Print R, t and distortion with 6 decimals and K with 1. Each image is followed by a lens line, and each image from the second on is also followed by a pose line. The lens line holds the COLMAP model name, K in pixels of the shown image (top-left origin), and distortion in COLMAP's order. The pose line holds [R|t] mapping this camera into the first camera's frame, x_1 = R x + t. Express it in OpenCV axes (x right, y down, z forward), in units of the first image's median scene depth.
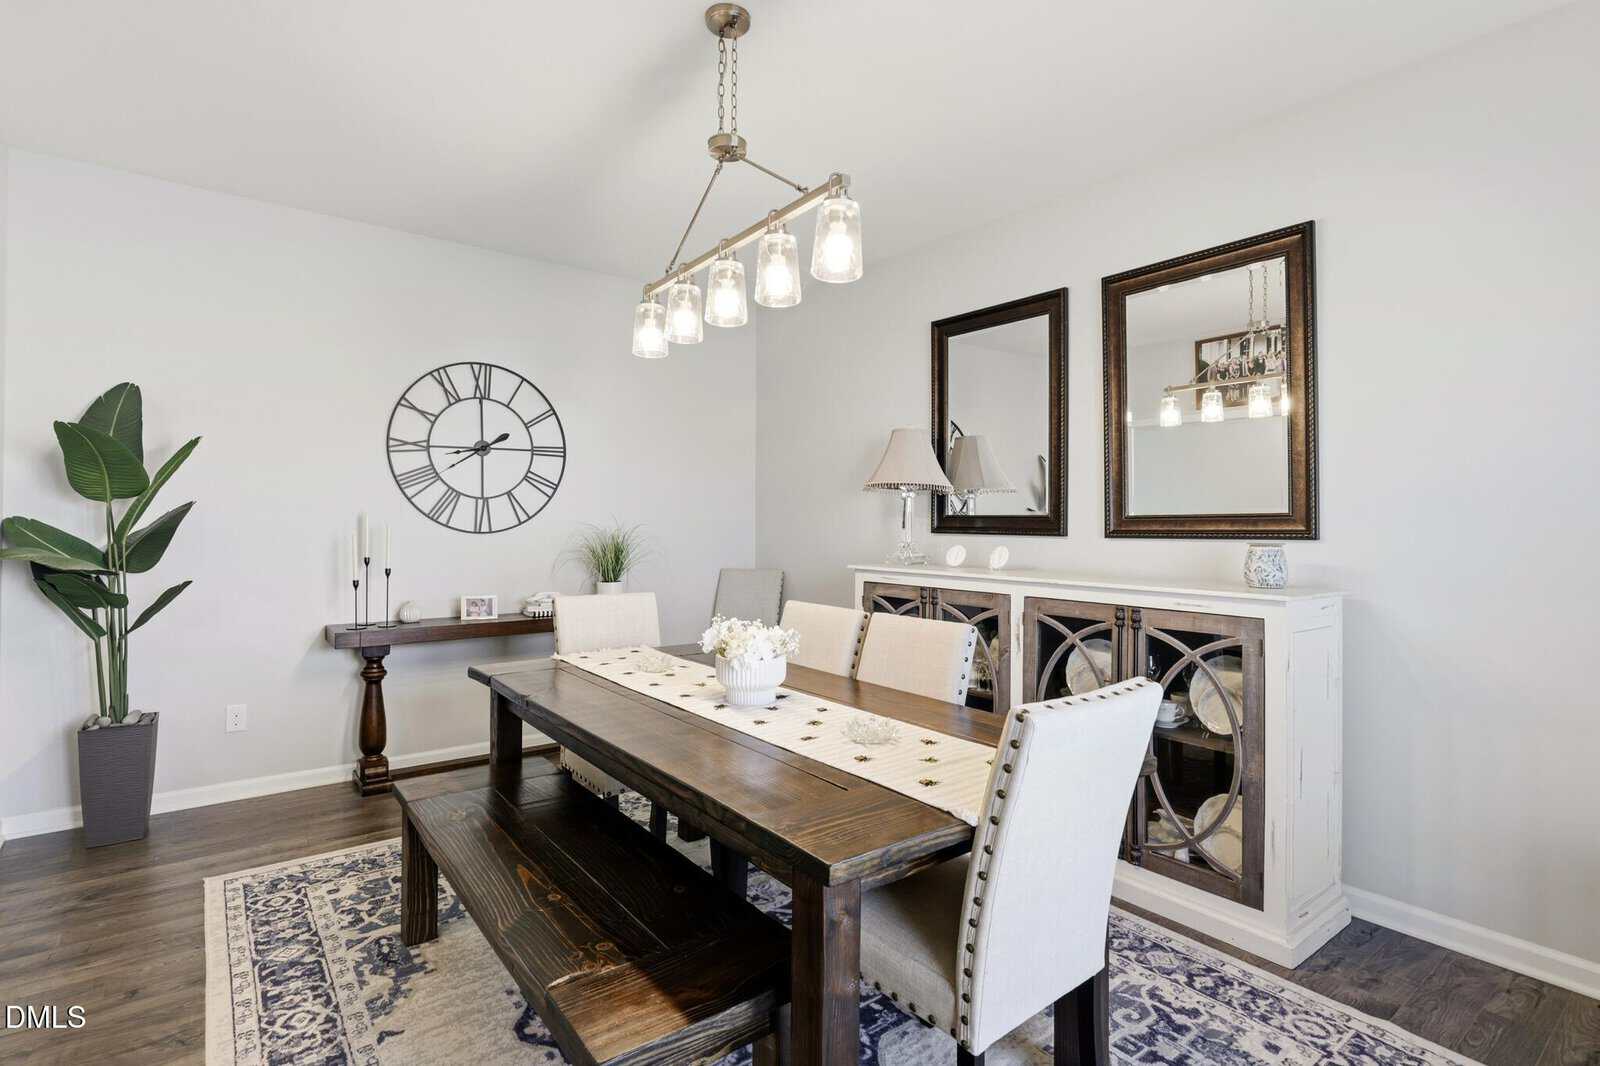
lens RADIAL K [[780.7, 0, 805.3], [0, 780.7, 528.5], [0, 0, 1]] dist [0.000520, -0.000138]
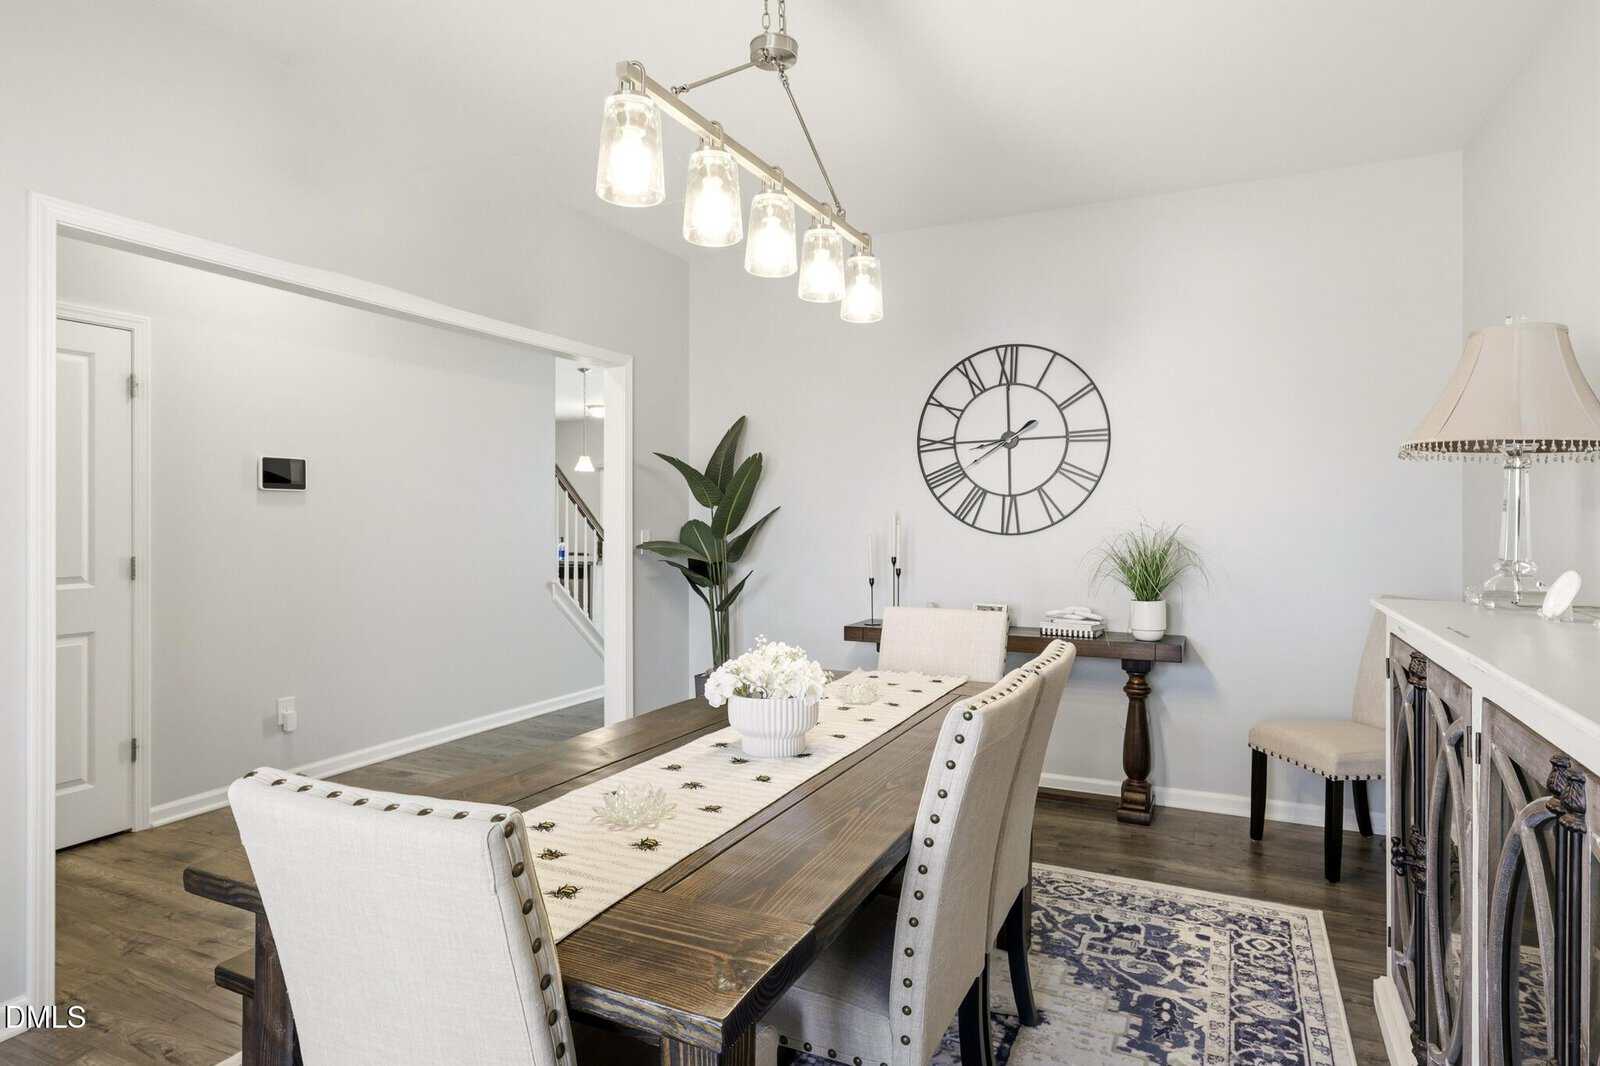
lens RADIAL K [[893.2, 0, 798.8], [0, 893.2, 521.9], [0, 0, 1]] dist [0.008543, 0.000044]
pose [[0.451165, -0.006317, -0.892418, 0.404465], [-0.005665, 0.999935, -0.009942, 0.002849], [0.892423, 0.009541, 0.451099, 0.336021]]
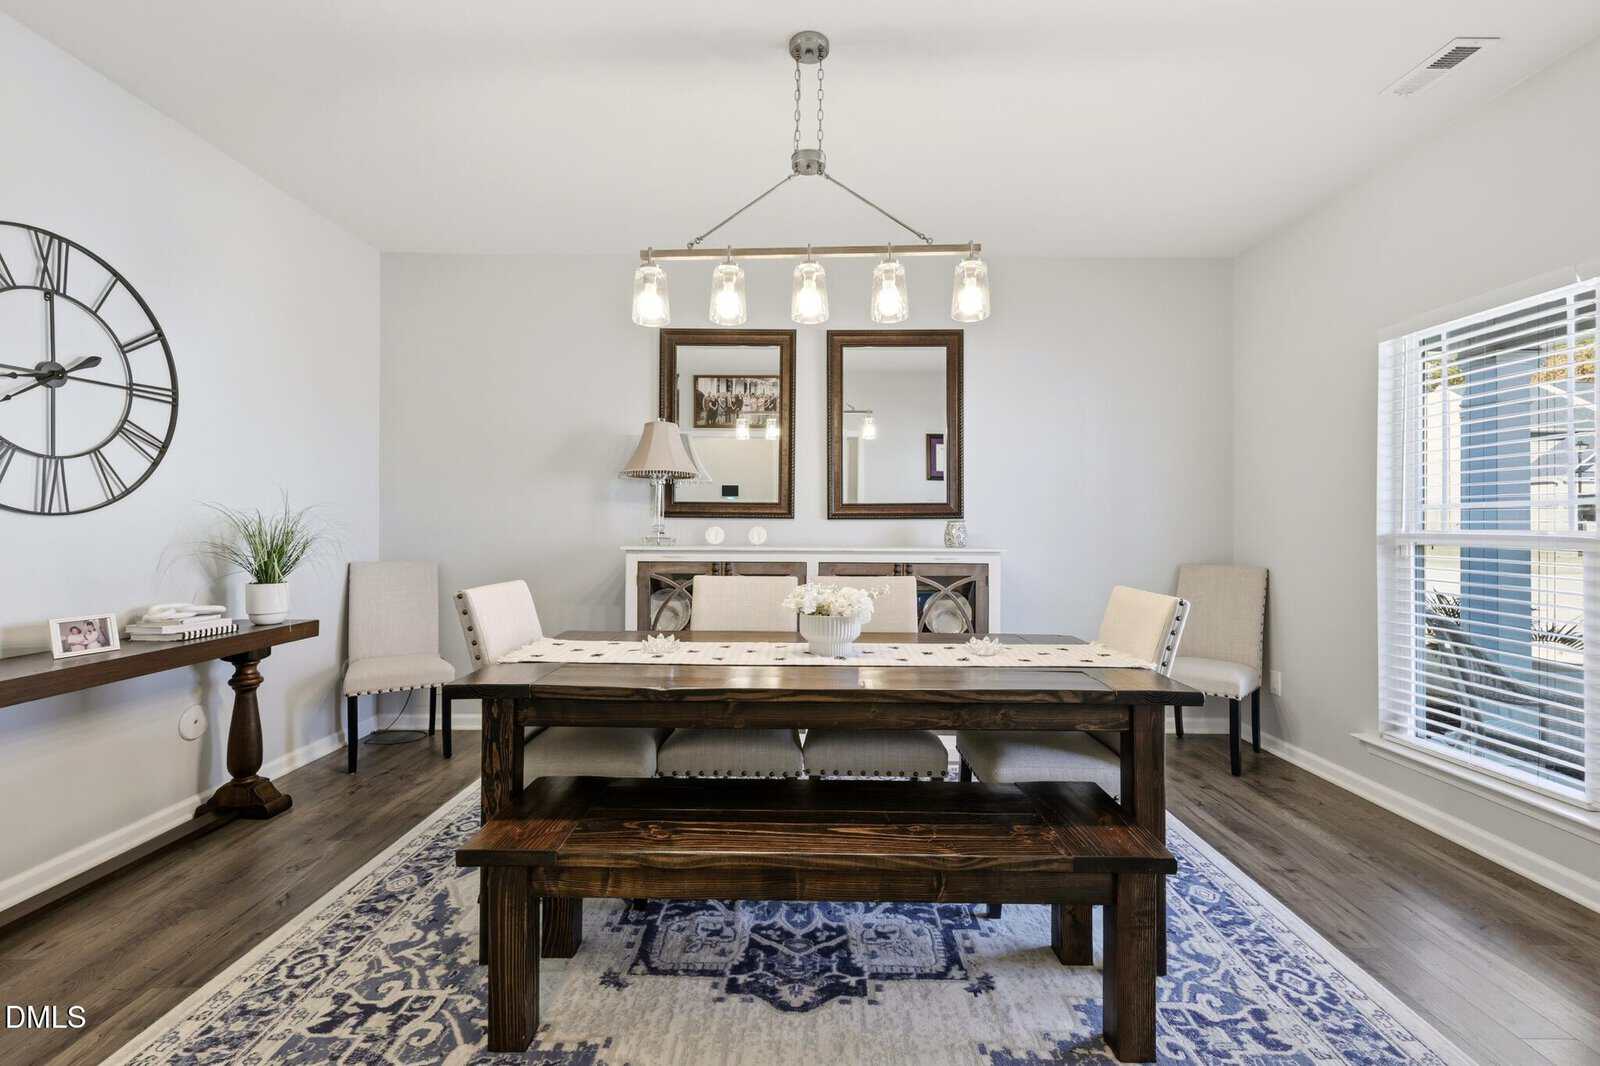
lens RADIAL K [[707.1, 0, 800.3], [0, 707.1, 530.2], [0, 0, 1]] dist [-0.003093, 0.001950]
pose [[0.619668, -0.008198, 0.784821, -0.502940], [0.005033, 0.999966, 0.006472, 0.018122], [-0.784848, -0.000061, 0.619689, 0.212604]]
